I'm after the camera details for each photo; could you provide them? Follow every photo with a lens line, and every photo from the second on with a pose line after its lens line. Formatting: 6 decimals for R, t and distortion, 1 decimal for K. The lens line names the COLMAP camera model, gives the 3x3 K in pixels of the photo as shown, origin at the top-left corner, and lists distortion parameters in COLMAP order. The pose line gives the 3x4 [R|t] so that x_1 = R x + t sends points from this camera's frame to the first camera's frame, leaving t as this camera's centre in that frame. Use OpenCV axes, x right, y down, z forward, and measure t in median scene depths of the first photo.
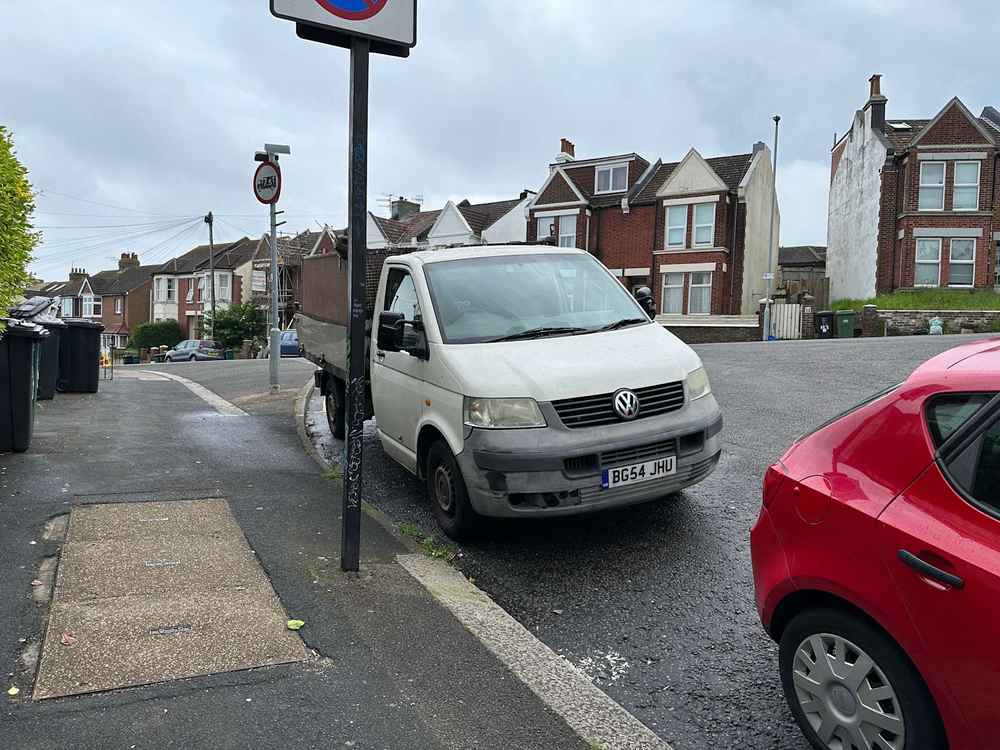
lens RADIAL K [[716.5, 0, 478.1], [0, 716.5, 381.7], [0, 0, 1]] dist [0.027752, -0.002338]
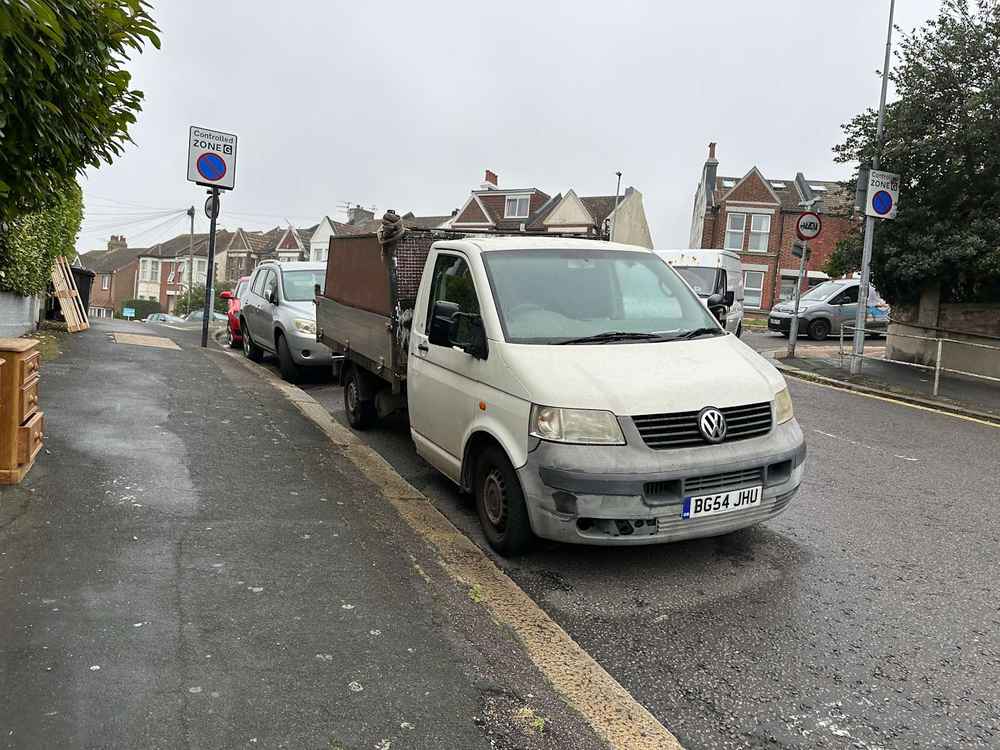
lens RADIAL K [[716.5, 0, 478.1], [0, 716.5, 381.7], [0, 0, 1]] dist [0.027752, -0.002338]
pose [[0.997517, 0.068068, 0.018066, -0.103829], [-0.068219, 0.997639, 0.007906, -0.009205], [-0.017485, -0.009118, 0.999806, 0.114638]]
